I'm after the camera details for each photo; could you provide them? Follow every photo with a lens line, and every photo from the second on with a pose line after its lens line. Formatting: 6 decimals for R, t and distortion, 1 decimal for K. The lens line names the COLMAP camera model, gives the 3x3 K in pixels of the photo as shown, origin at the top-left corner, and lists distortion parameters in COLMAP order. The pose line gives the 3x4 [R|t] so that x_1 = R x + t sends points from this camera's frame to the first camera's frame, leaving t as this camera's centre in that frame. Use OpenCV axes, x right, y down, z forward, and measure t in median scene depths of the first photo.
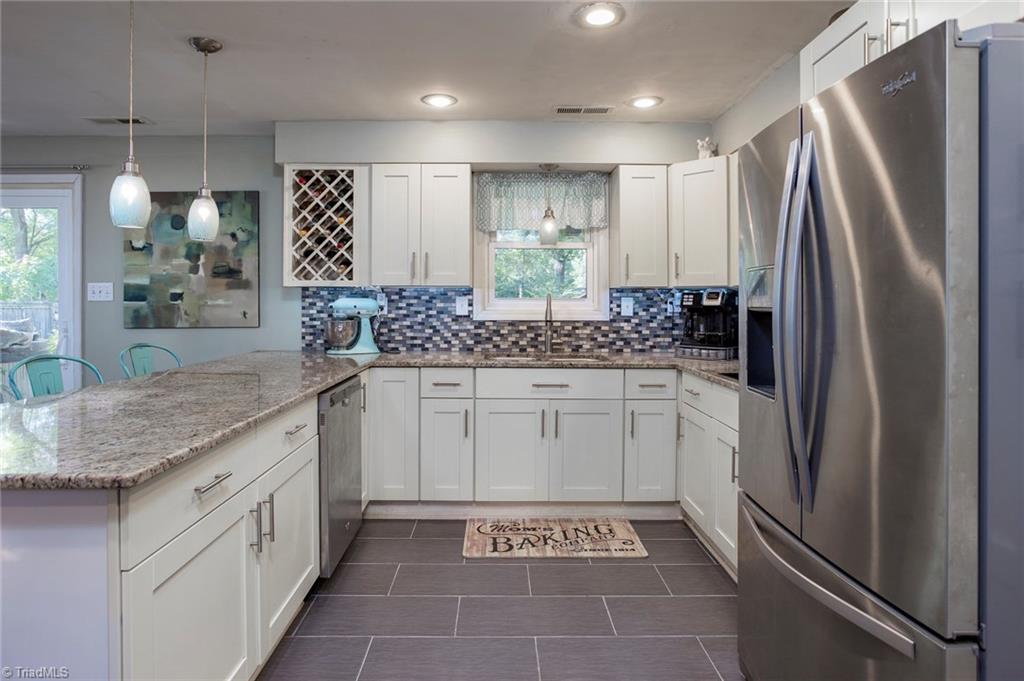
lens RADIAL K [[585.3, 0, 497.9], [0, 585.3, 301.0], [0, 0, 1]] dist [-0.052098, 0.026751]
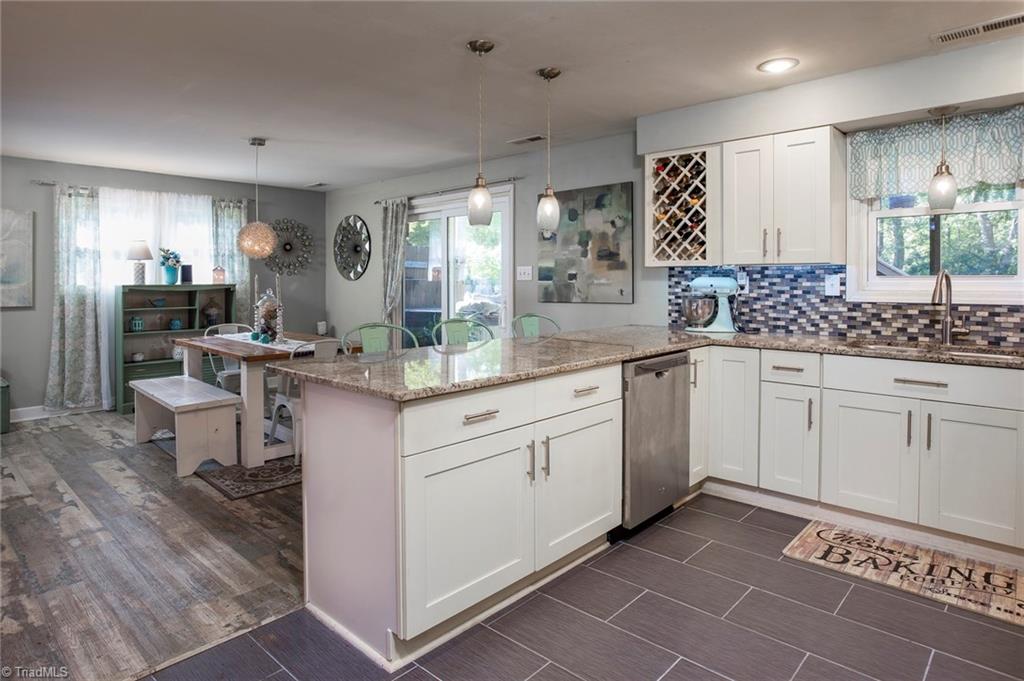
lens RADIAL K [[586.9, 0, 515.7], [0, 586.9, 290.6], [0, 0, 1]] dist [-0.038465, 0.017277]
pose [[0.731254, 0.009024, -0.682045, 0.192230], [0.002418, 0.999872, 0.015822, 0.001484], [0.682101, -0.013219, 0.731139, 0.022714]]
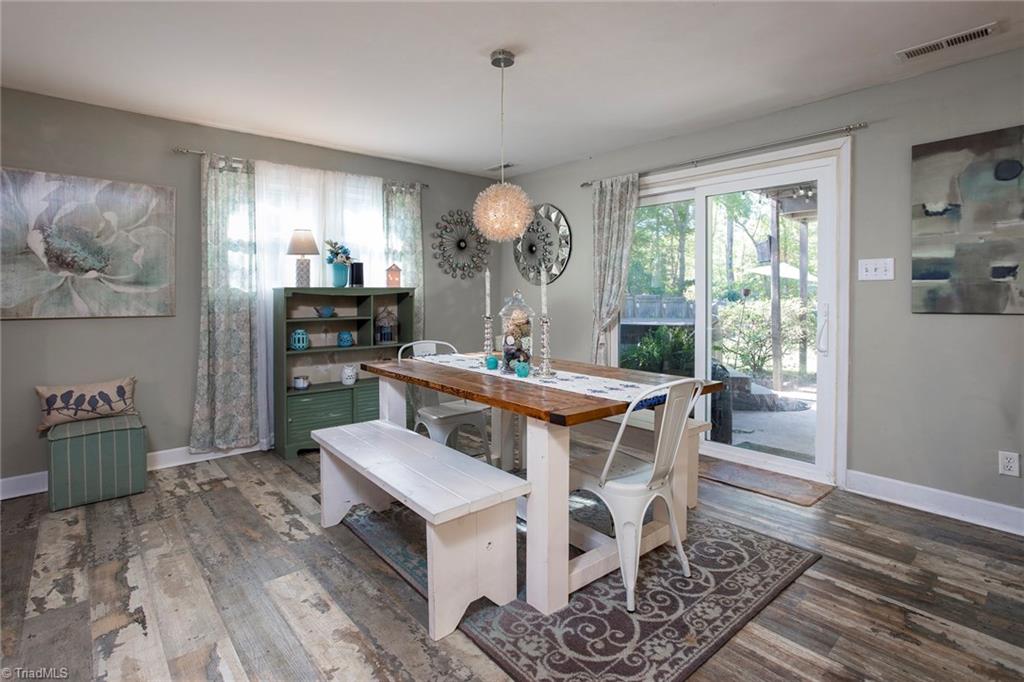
lens RADIAL K [[507.8, 0, 509.7], [0, 507.8, 306.0], [0, 0, 1]] dist [-0.052467, 0.028876]
pose [[0.652353, 0.017710, -0.757708, -0.485588], [0.000919, 0.999708, 0.024157, 0.019893], [0.757915, -0.016455, 0.652146, 0.108347]]
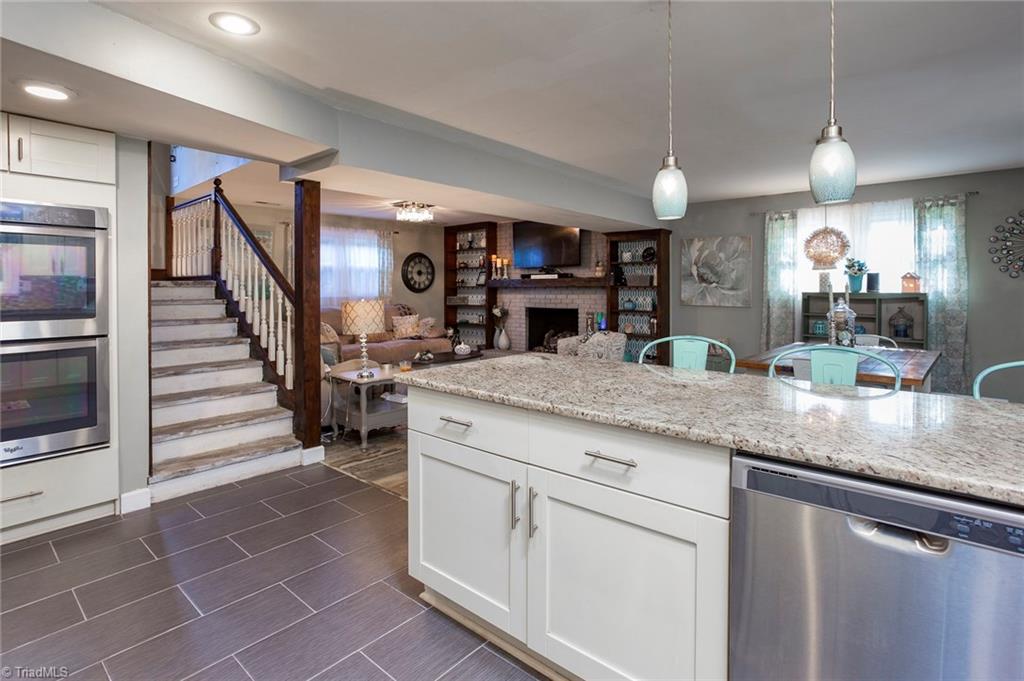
lens RADIAL K [[507.8, 0, 509.7], [0, 507.8, 305.5], [0, 0, 1]] dist [-0.052467, 0.028876]
pose [[-0.656714, 0.021874, -0.753822, 0.121898], [-0.006605, 0.999374, 0.034753, 0.002186], [0.754111, 0.027802, -0.656159, 0.687009]]
